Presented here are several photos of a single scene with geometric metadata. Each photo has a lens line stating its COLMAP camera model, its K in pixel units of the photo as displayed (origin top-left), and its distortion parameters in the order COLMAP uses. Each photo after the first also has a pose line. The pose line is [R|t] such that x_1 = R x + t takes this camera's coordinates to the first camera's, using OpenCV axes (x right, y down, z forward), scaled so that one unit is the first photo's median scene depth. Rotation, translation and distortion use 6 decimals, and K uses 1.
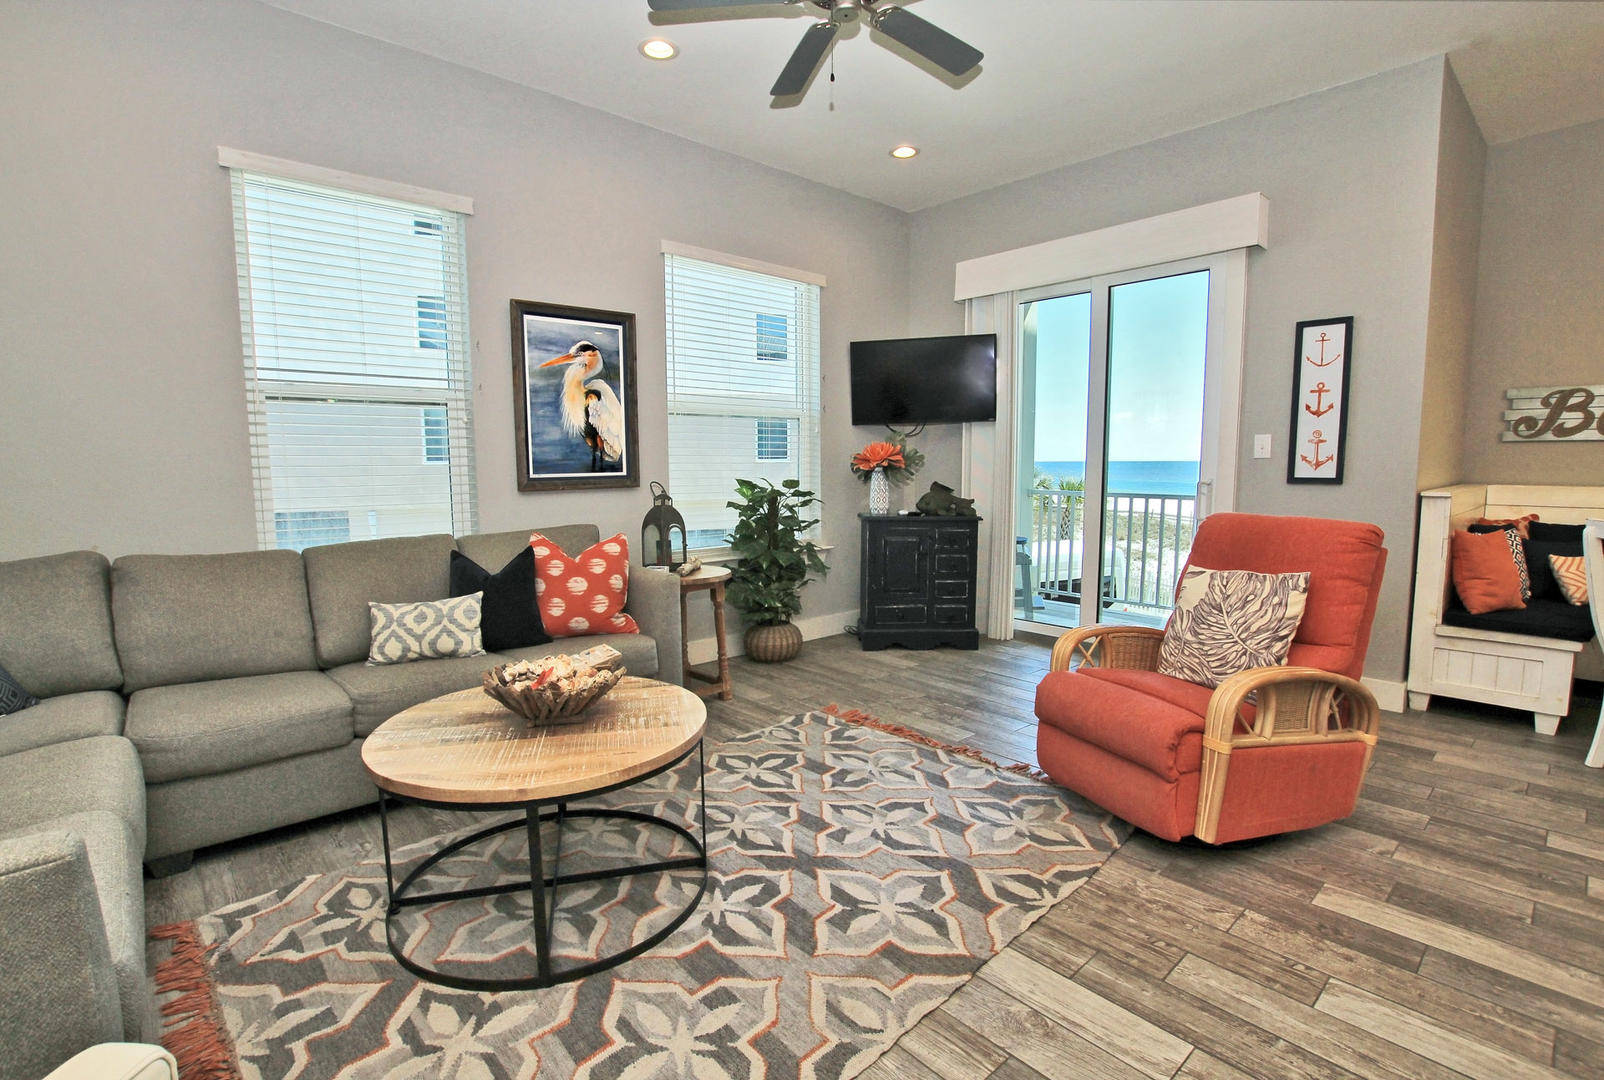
lens RADIAL K [[755.8, 0, 802.0], [0, 755.8, 540.0], [0, 0, 1]] dist [-0.036005, 0.012030]
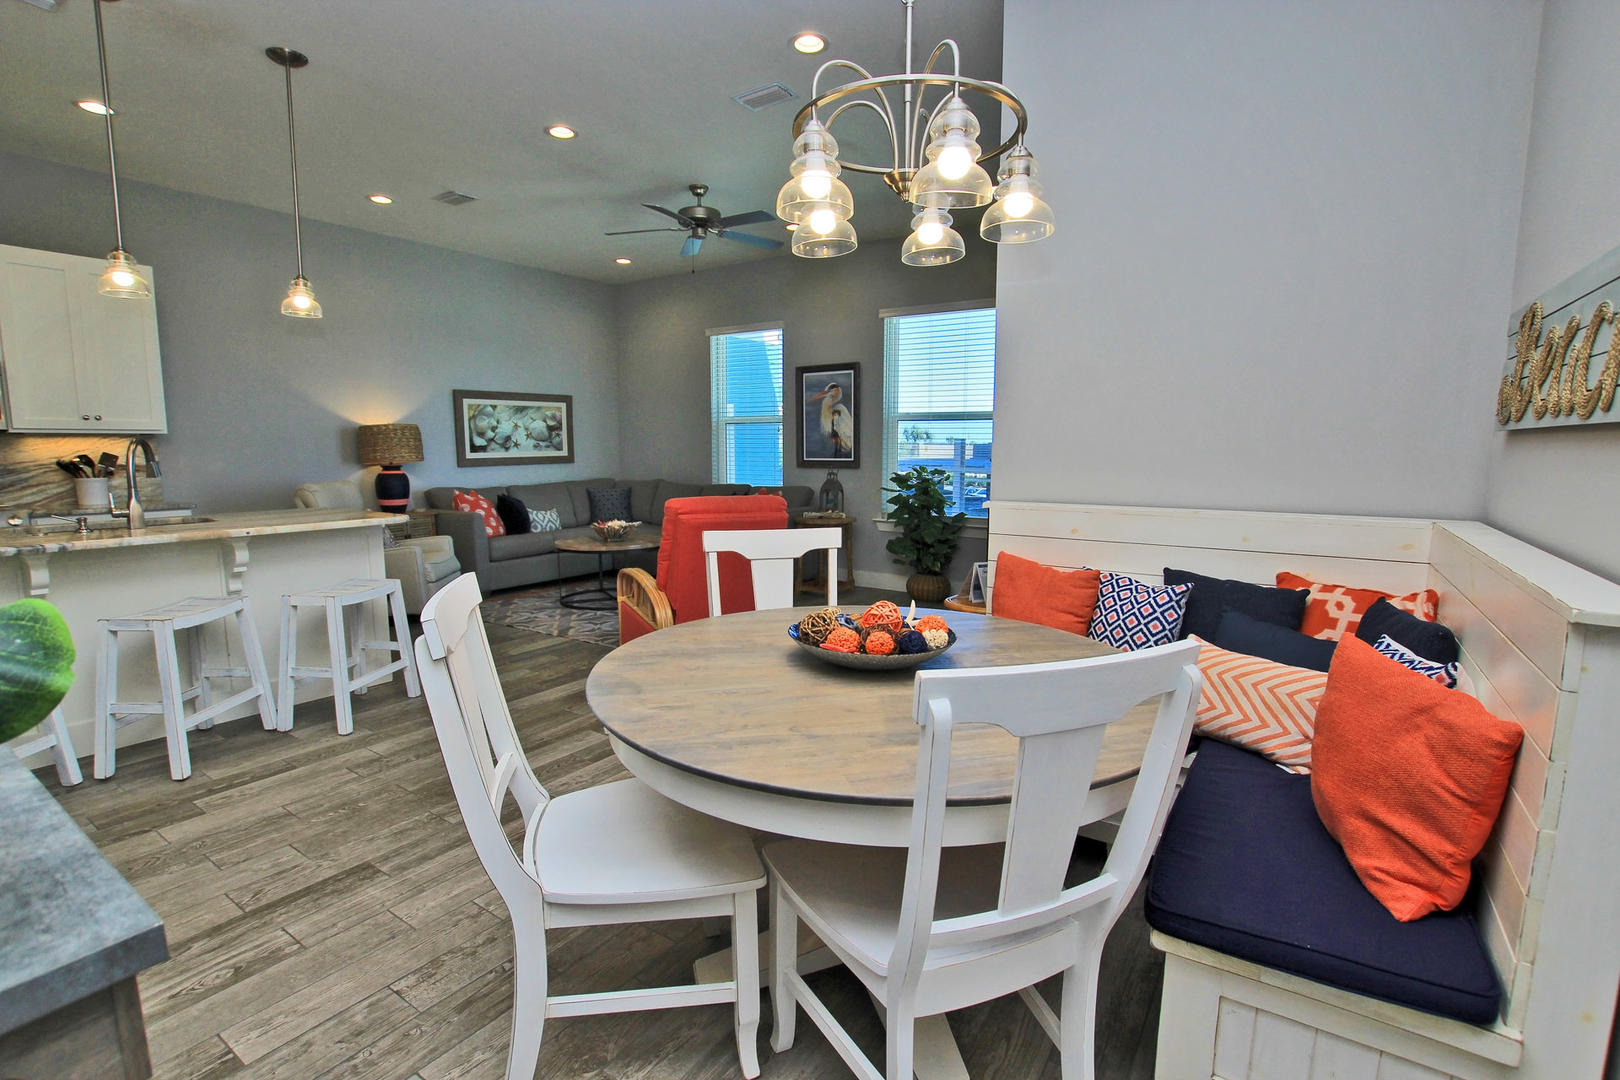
lens RADIAL K [[750.1, 0, 803.4], [0, 750.1, 545.1], [0, 0, 1]] dist [-0.020219, 0.001089]
pose [[0.229338, 0.136372, -0.963746, 1.493973], [-0.103845, 0.987913, 0.115080, -0.087995], [0.967792, 0.073688, 0.240727, 0.565532]]
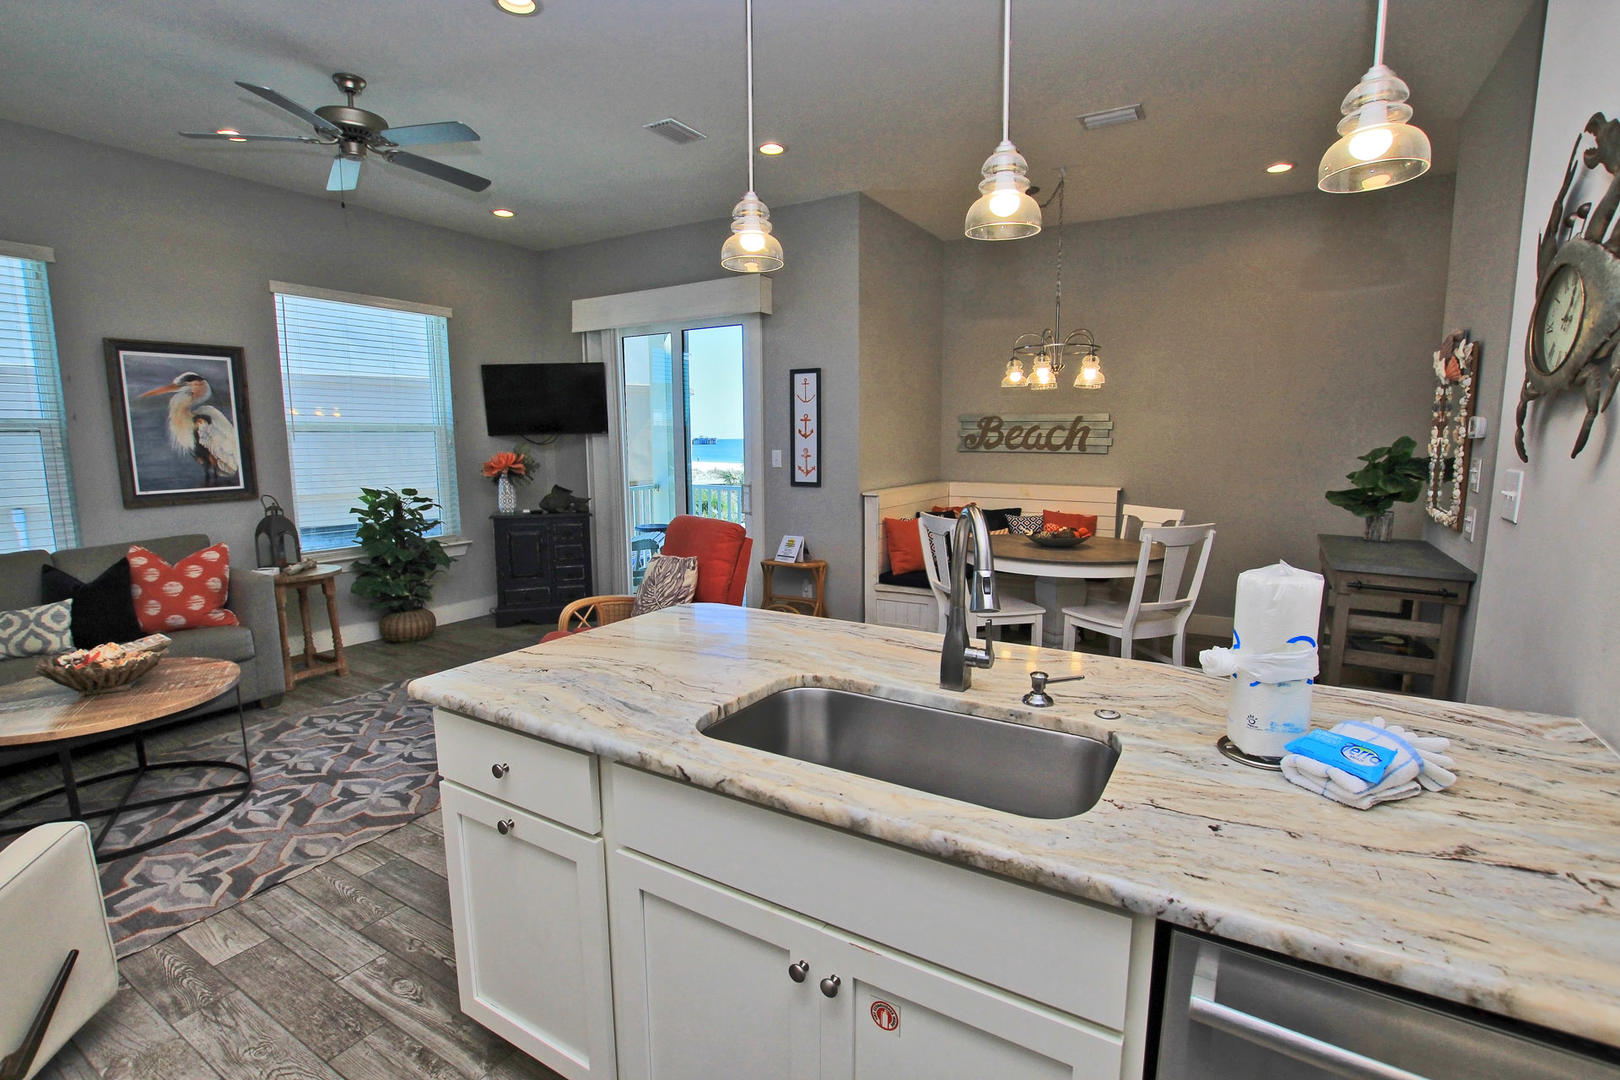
lens RADIAL K [[752.1, 0, 813.9], [0, 752.1, 539.8], [0, 0, 1]] dist [-0.026882, 0.000944]
pose [[0.956552, -0.037943, 0.289081, 0.292430], [0.029419, 0.998996, 0.033777, -0.023110], [-0.290072, -0.023805, 0.956709, -0.356080]]
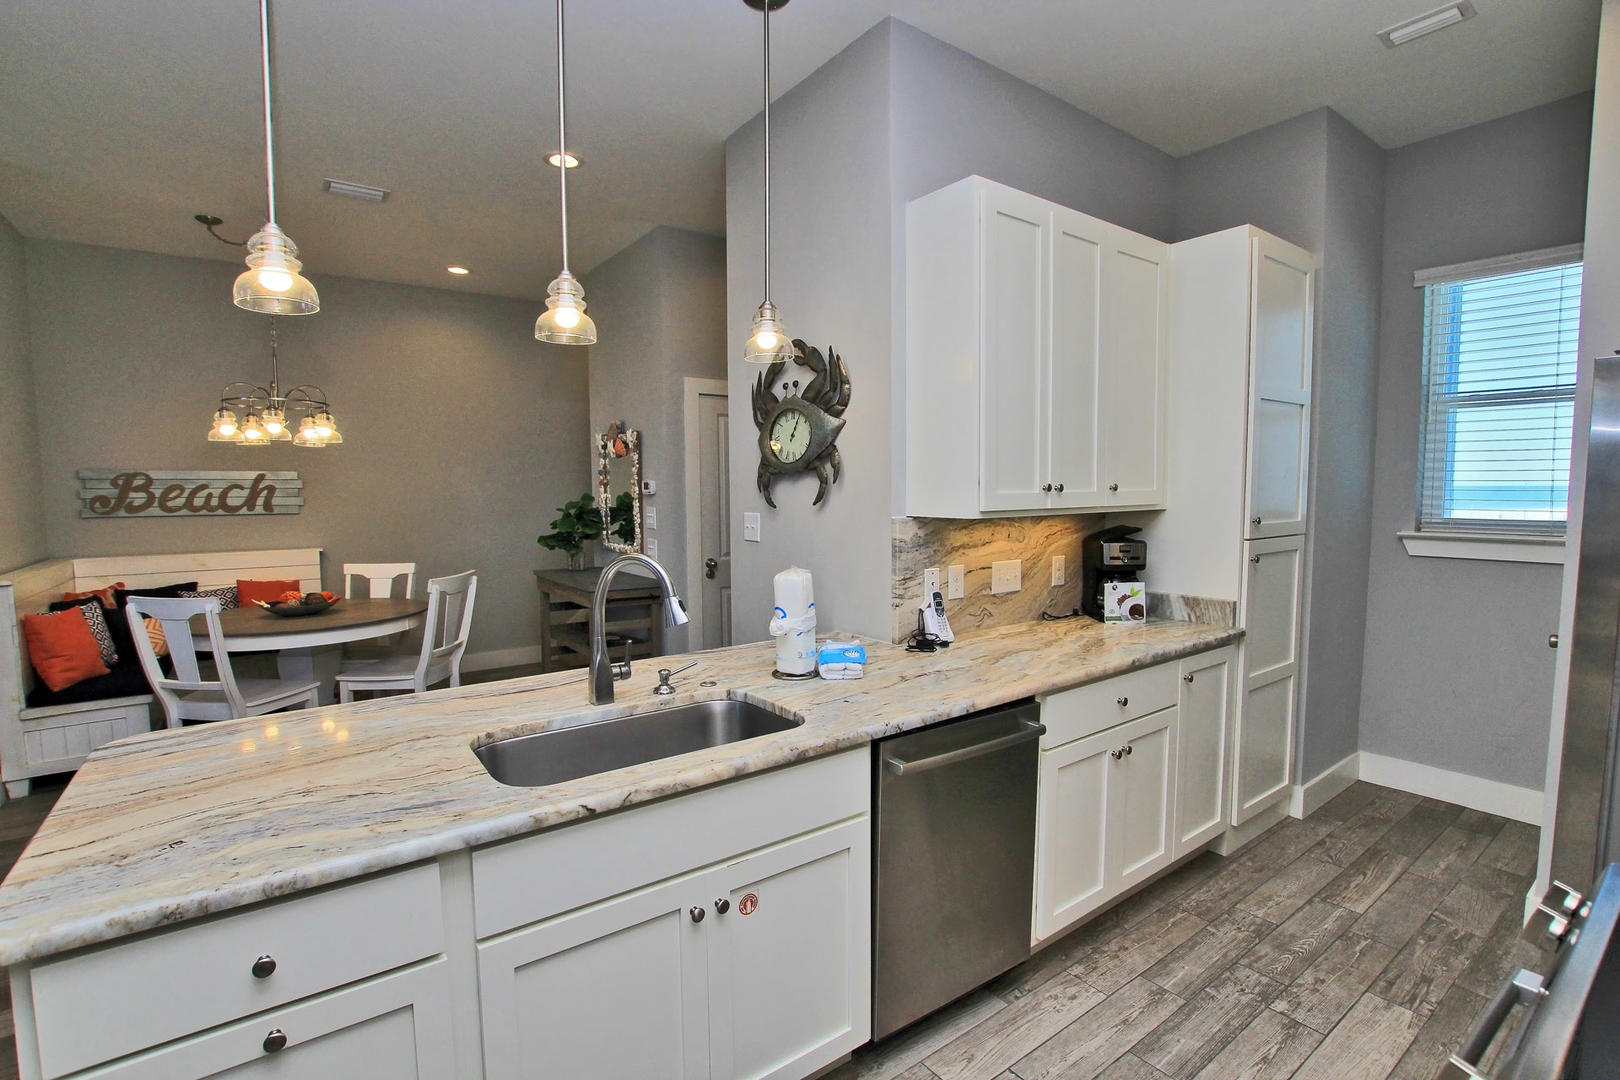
lens RADIAL K [[750.1, 0, 803.4], [0, 750.1, 545.1], [0, 0, 1]] dist [-0.020219, 0.001089]
pose [[0.110168, -0.071693, 0.991324, -0.004135], [0.110958, 0.992047, 0.059415, -0.046912], [-0.987700, 0.103450, 0.117246, -0.186393]]
